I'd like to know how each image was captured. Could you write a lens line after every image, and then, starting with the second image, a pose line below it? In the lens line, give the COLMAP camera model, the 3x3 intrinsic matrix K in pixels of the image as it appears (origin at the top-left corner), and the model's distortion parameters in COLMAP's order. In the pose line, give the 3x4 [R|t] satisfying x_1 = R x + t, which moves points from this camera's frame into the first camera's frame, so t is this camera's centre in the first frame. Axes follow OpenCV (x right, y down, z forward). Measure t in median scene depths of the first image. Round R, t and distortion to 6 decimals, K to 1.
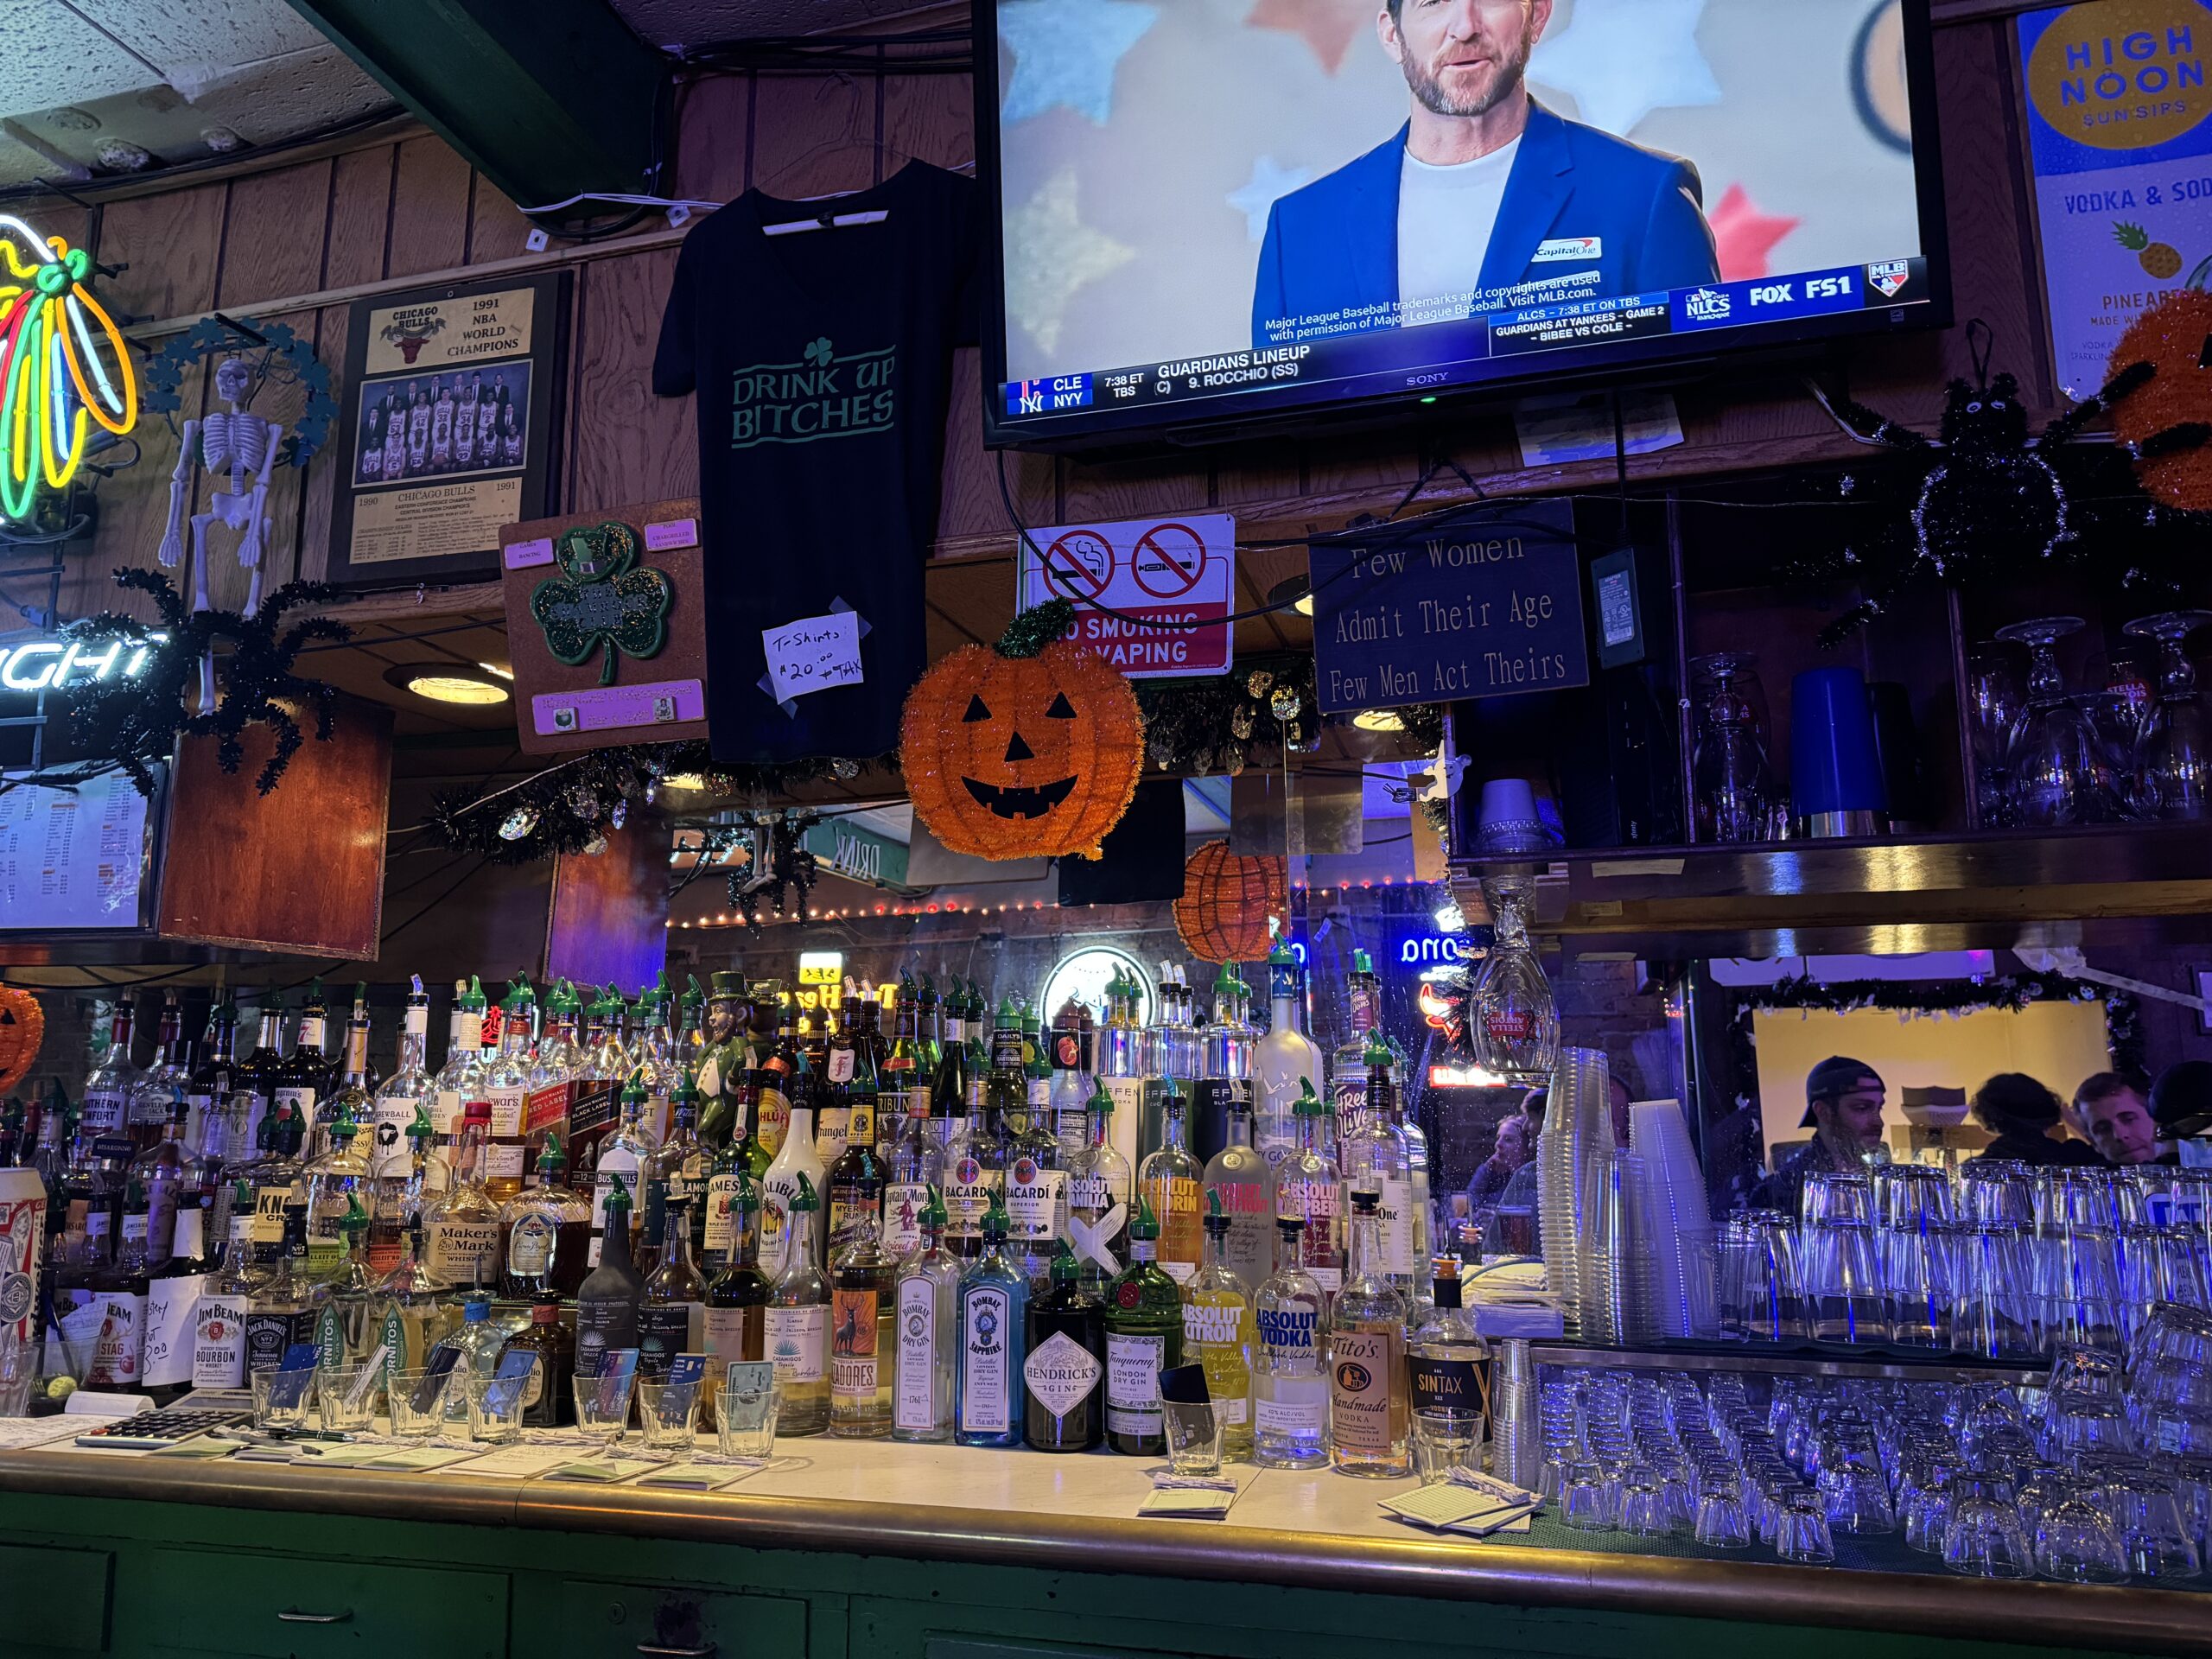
lens RADIAL K [[1544.8, 0, 1106.0], [0, 1544.8, 829.5], [0, 0, 1]] dist [0.012999, -0.003304]
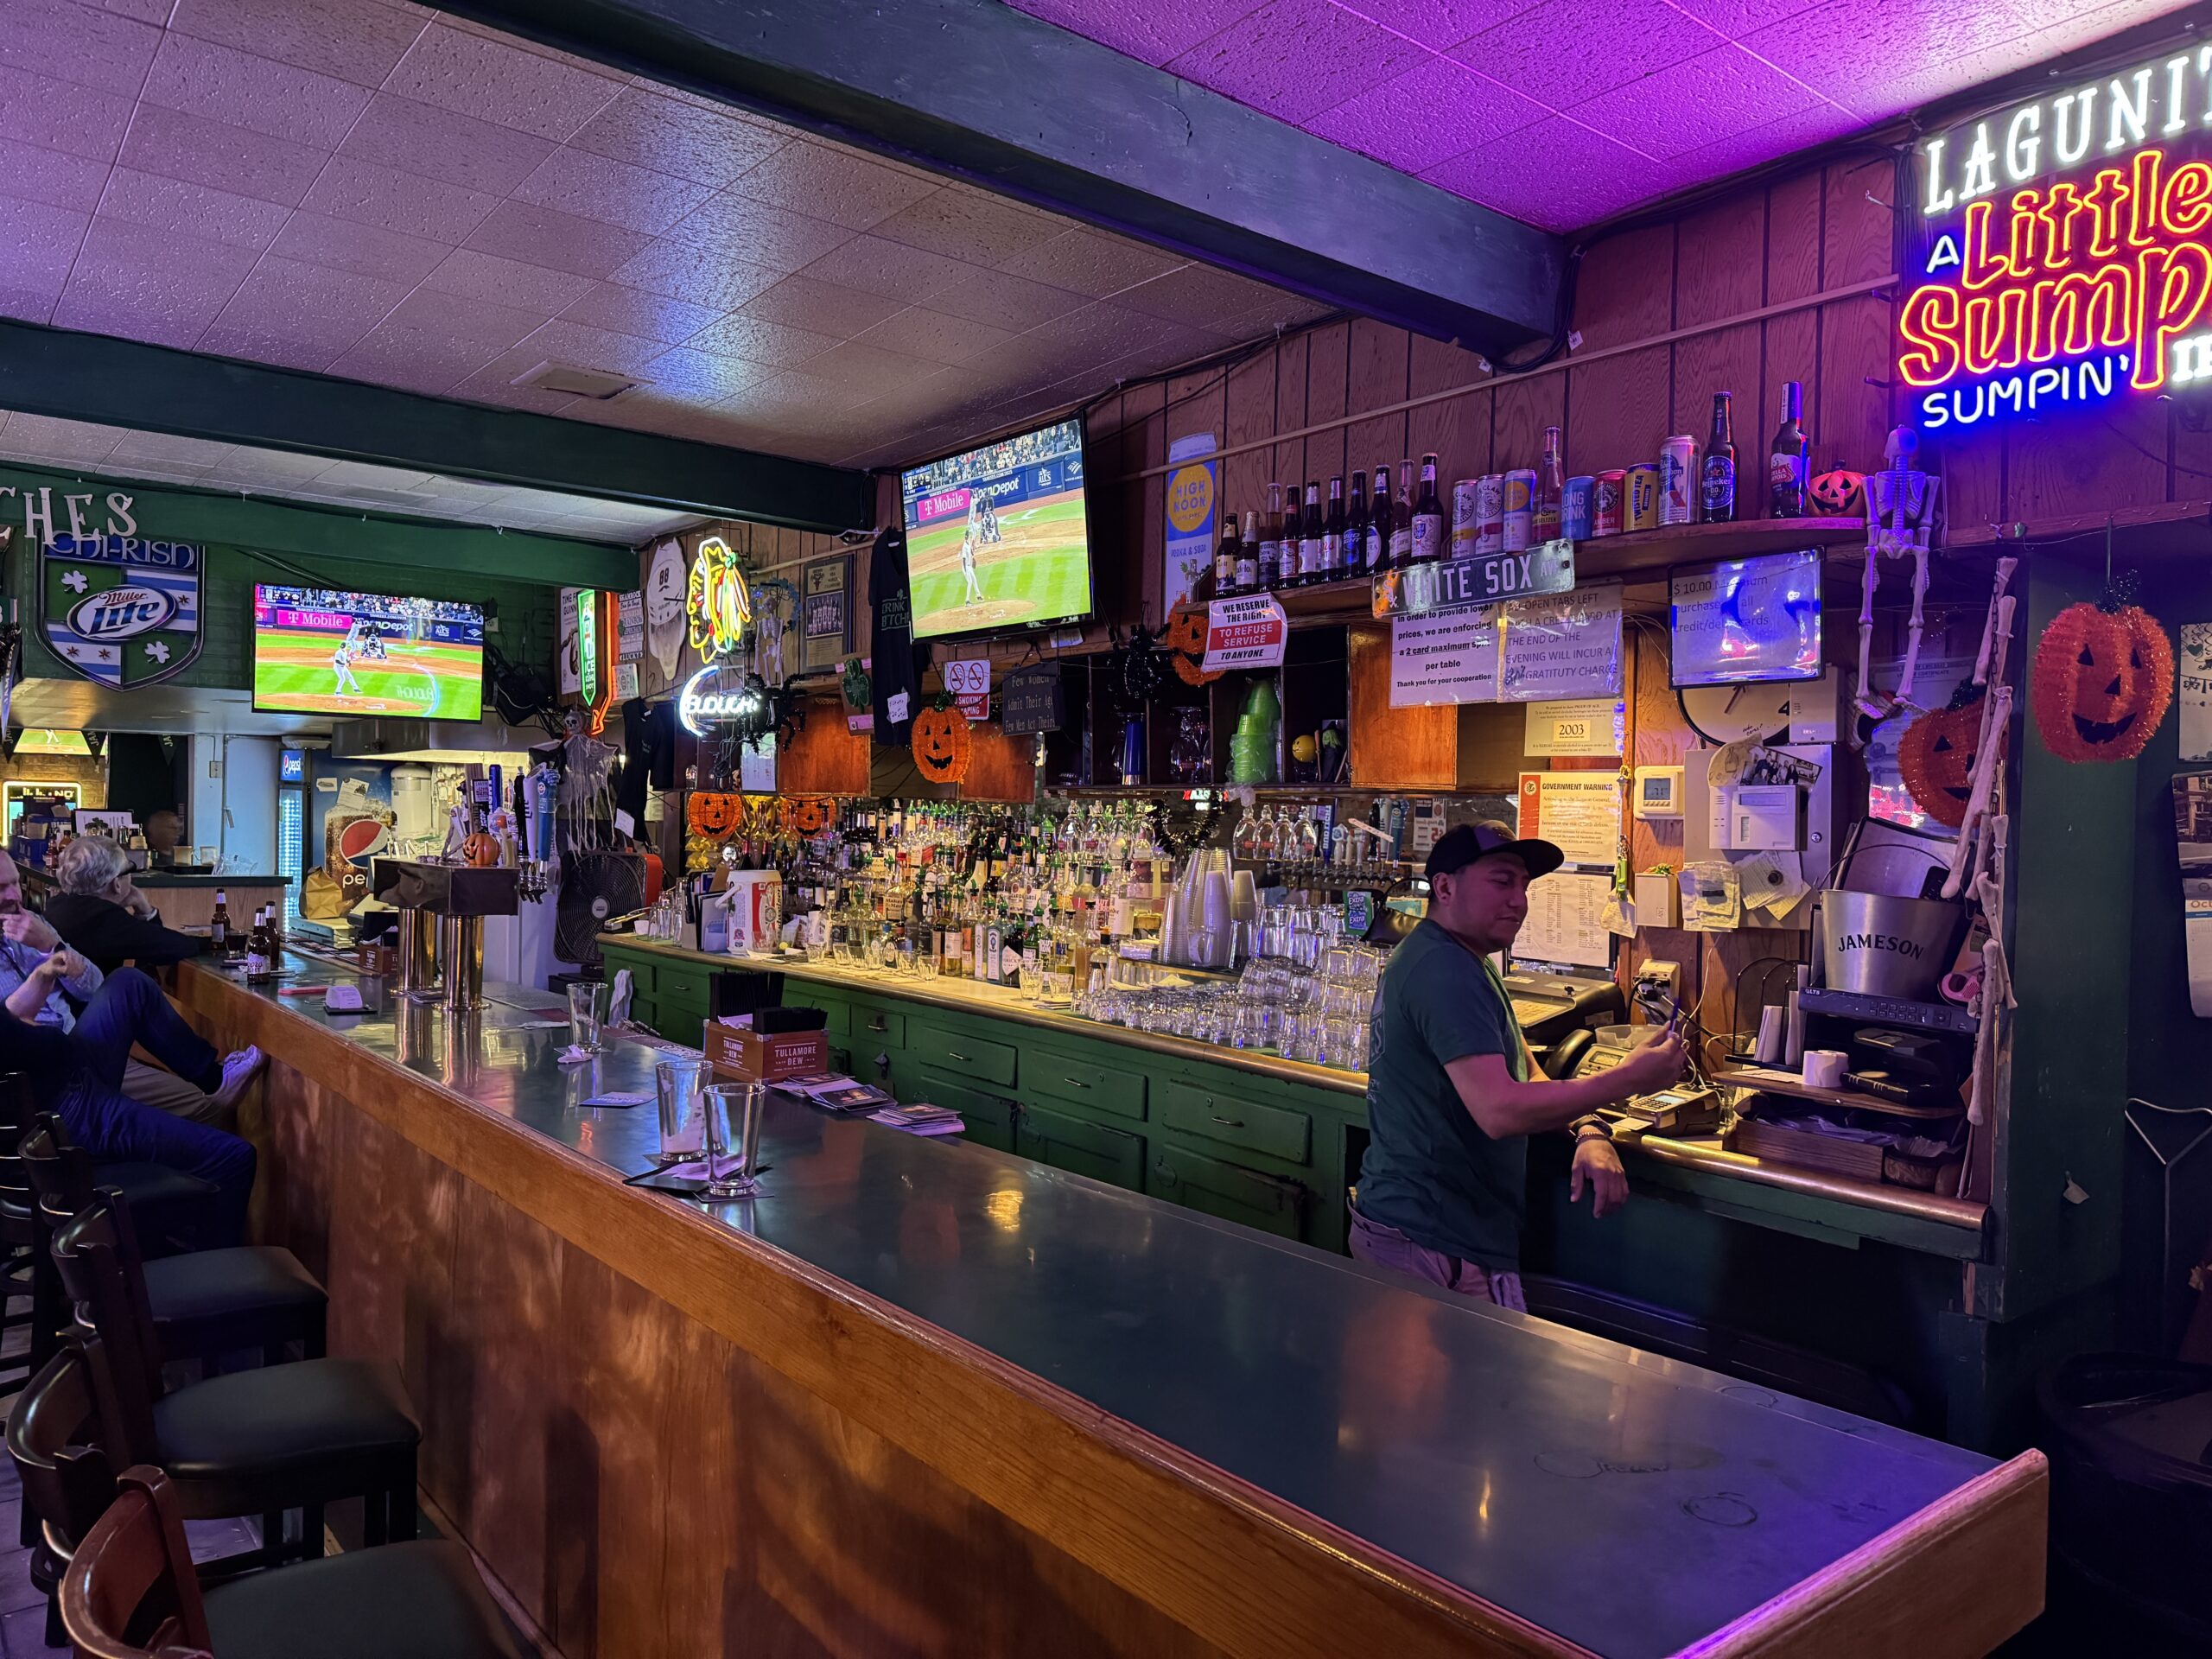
lens RADIAL K [[1544.8, 0, 1106.0], [0, 1544.8, 829.5], [0, 0, 1]] dist [0.012999, -0.003304]
pose [[0.811440, 0.025730, -0.583869, 1.687794], [0.082820, 0.983886, 0.158458, -0.293460], [0.578538, -0.176935, 0.796233, -1.027144]]
